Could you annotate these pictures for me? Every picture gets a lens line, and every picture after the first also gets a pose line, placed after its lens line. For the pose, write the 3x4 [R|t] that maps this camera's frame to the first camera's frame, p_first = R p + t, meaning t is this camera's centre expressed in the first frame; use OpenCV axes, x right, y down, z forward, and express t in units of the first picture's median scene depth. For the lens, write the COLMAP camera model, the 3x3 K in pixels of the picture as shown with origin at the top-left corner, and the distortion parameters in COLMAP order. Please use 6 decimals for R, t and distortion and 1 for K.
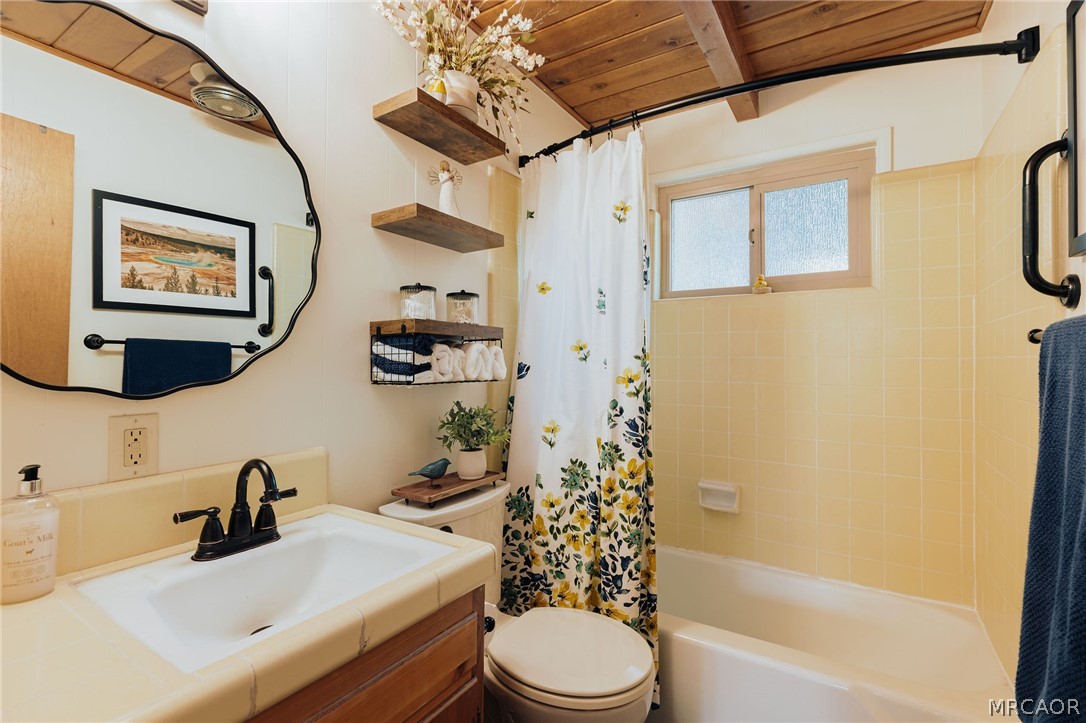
lens RADIAL K [[511.4, 0, 542.4], [0, 511.4, 360.2], [0, 0, 1]] dist [0.002015, -0.000591]
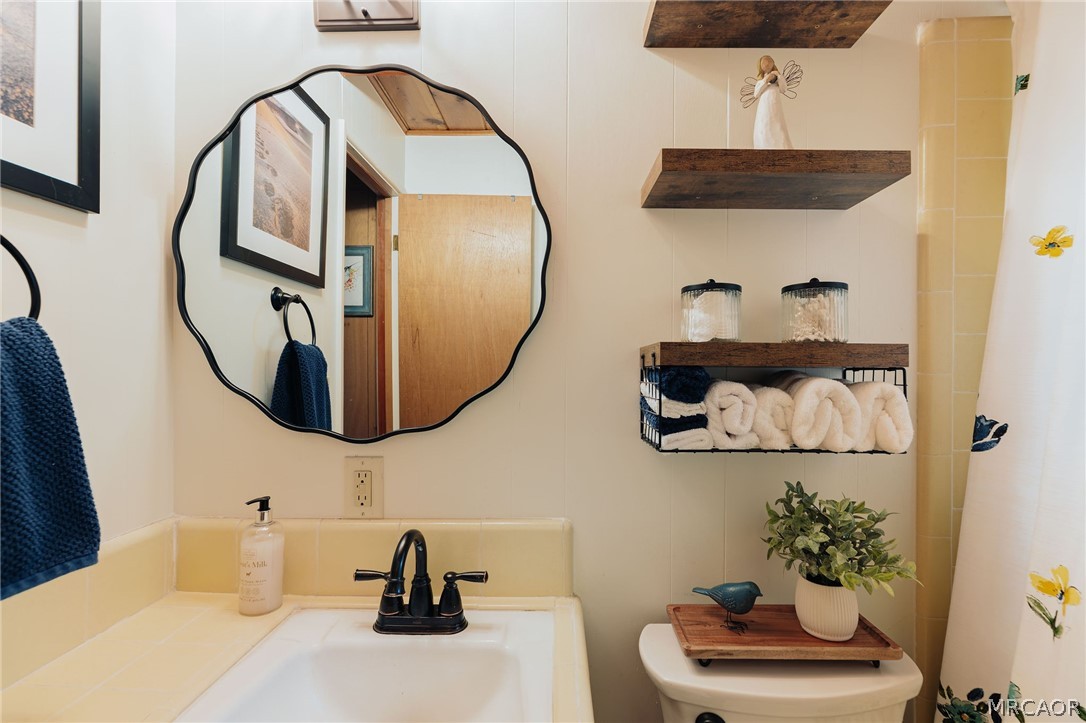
lens RADIAL K [[511.4, 0, 546.8], [0, 511.4, 367.2], [0, 0, 1]] dist [0.002015, -0.000591]
pose [[0.523272, 0.002088, -0.852163, 0.171373], [0.001740, 0.999992, 0.003519, -0.048388], [0.852164, -0.003324, 0.523264, 0.507214]]
